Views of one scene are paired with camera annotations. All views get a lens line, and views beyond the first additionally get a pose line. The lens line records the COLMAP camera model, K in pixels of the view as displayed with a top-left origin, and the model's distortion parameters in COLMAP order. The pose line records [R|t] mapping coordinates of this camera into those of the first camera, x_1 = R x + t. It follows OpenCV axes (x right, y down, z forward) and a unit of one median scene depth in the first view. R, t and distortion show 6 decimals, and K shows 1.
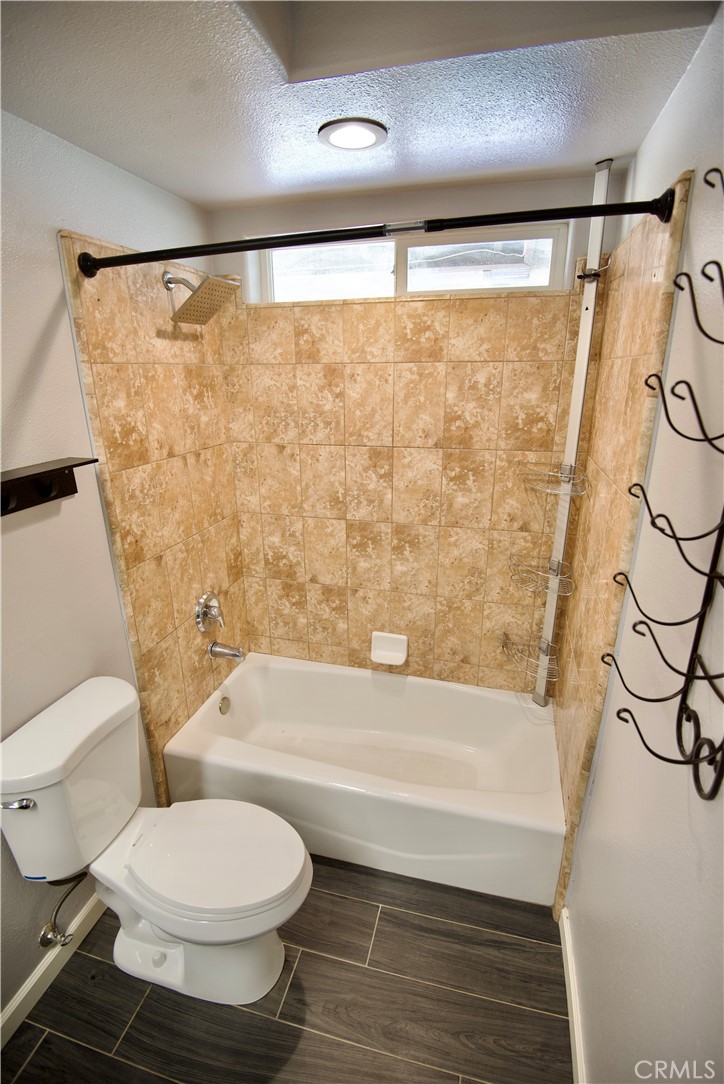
lens RADIAL K [[503.7, 0, 363.6], [0, 503.7, 540.0], [0, 0, 1]] dist [-0.017397, -0.004270]
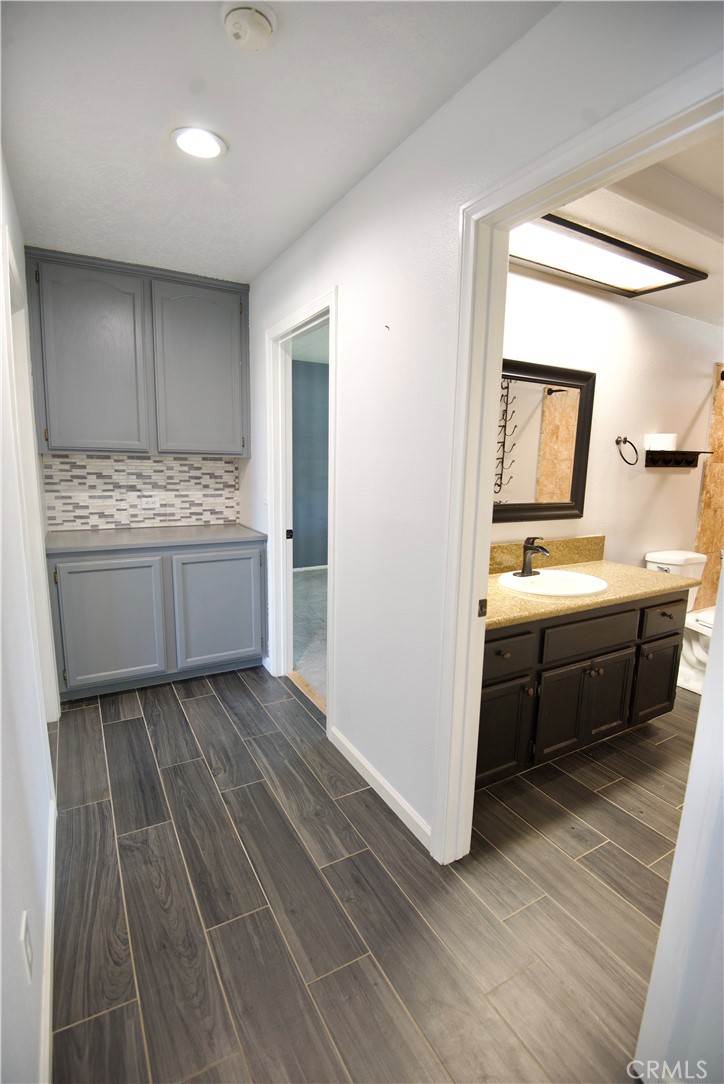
lens RADIAL K [[503.7, 0, 357.3], [0, 503.7, 541.9], [0, 0, 1]] dist [-0.017397, -0.004270]
pose [[0.696592, 0.140739, -0.703528, 0.014420], [-0.256292, 0.964686, -0.060782, 0.720871], [0.670130, 0.222649, 0.708063, -1.496226]]
